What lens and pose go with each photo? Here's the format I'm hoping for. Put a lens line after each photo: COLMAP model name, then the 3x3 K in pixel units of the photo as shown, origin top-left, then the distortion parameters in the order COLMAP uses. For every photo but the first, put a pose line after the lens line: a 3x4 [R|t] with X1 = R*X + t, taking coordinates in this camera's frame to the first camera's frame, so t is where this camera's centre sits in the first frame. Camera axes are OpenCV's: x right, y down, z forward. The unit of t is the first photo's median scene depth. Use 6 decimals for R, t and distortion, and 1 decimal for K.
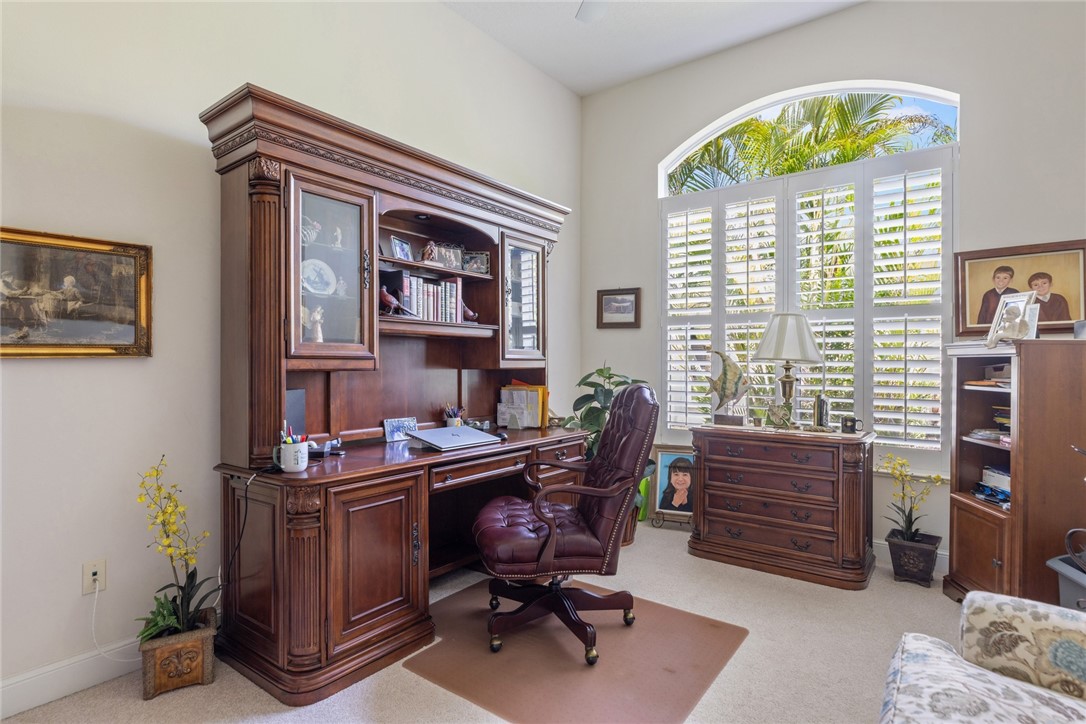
lens RADIAL K [[551.4, 0, 541.3], [0, 551.4, 365.4], [0, 0, 1]] dist [-0.001642, 0.002220]
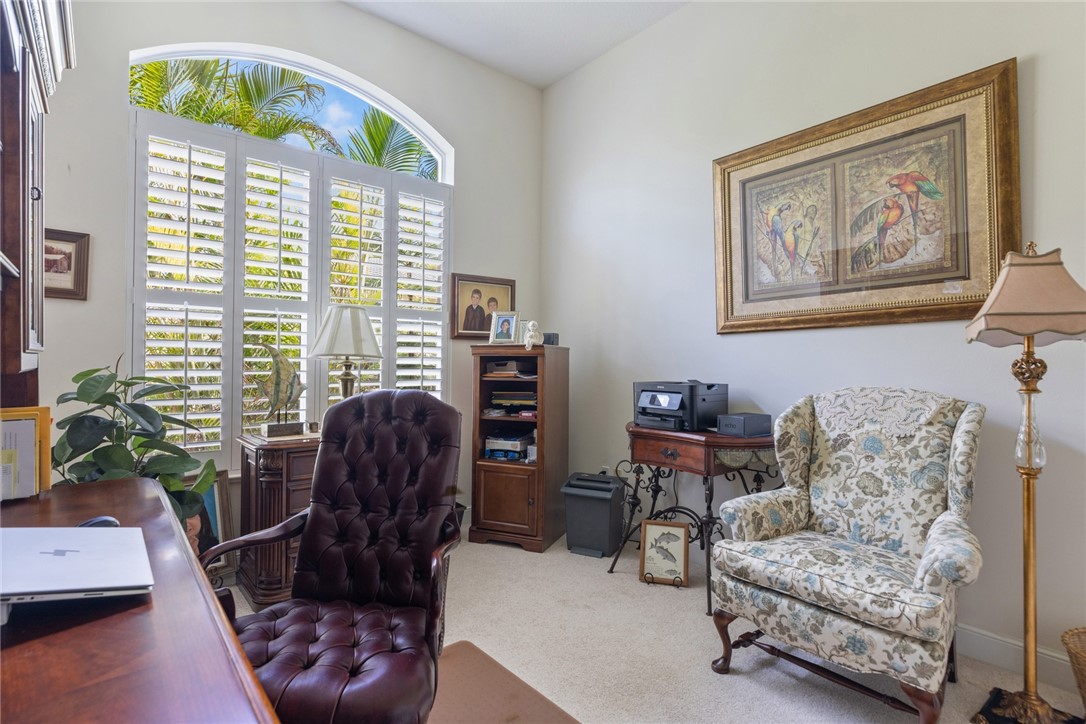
lens RADIAL K [[528.0, 0, 542.9], [0, 528.0, 360.0], [0, 0, 1]] dist [-0.006090, 0.001974]
pose [[0.218002, -0.000514, 0.975948, -0.349018], [-0.001647, 0.999998, 0.000895, -0.004867], [-0.975947, -0.001803, 0.218001, 0.485642]]
